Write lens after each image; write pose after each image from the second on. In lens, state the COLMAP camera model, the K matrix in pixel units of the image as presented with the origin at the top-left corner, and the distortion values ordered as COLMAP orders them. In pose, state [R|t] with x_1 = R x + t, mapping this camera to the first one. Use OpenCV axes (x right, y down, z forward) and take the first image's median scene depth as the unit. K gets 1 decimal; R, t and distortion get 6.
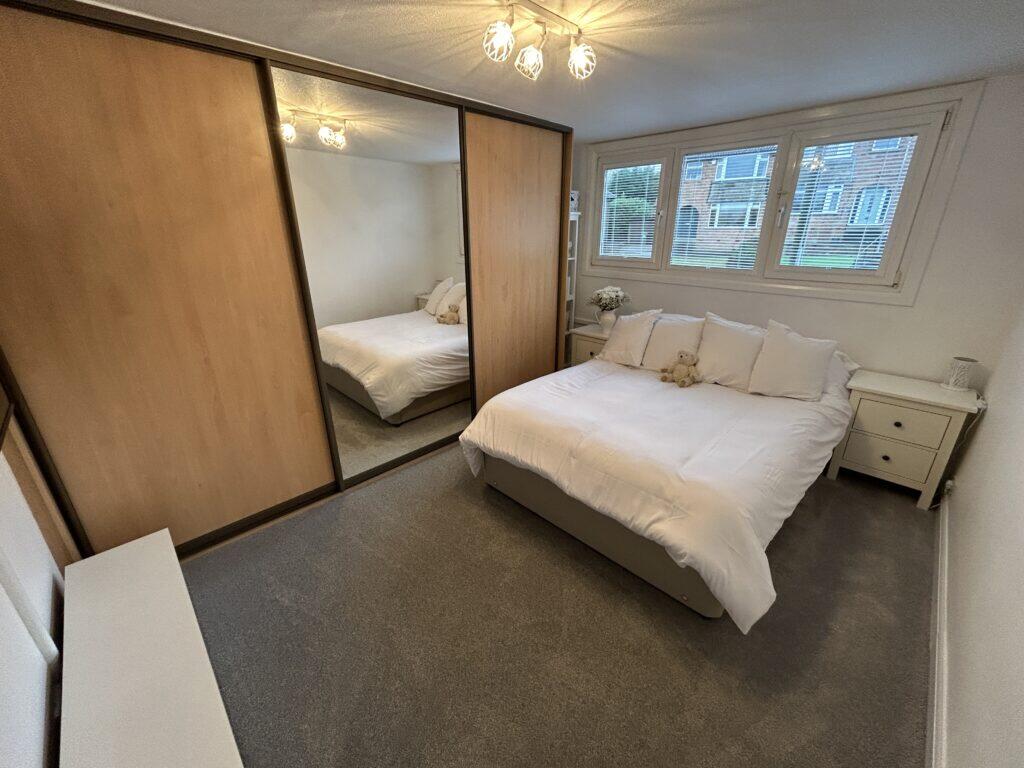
lens RADIAL K [[415.5, 0, 510.4], [0, 415.5, 383.4], [0, 0, 1]] dist [-0.002391, 0.000251]
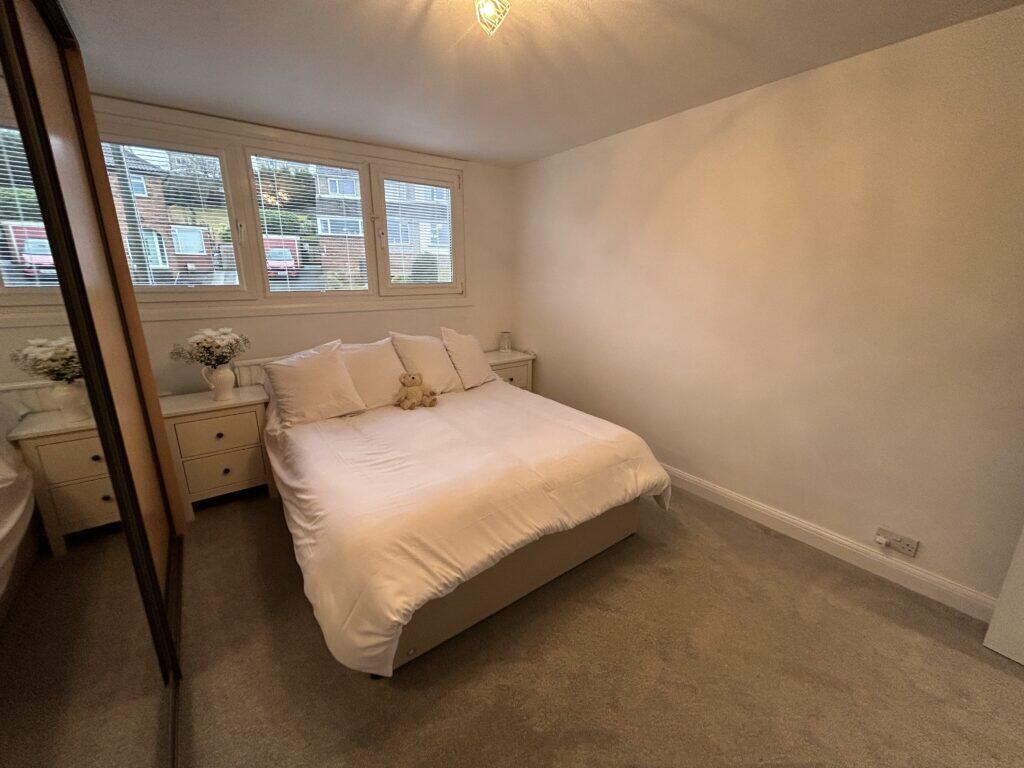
lens RADIAL K [[415.5, 0, 510.4], [0, 415.5, 383.4], [0, 0, 1]] dist [-0.002391, 0.000251]
pose [[0.133363, -0.252151, 0.958454, -0.453658], [0.342738, 0.919156, 0.194123, -0.159663], [-0.929917, 0.302609, 0.209003, 0.603961]]
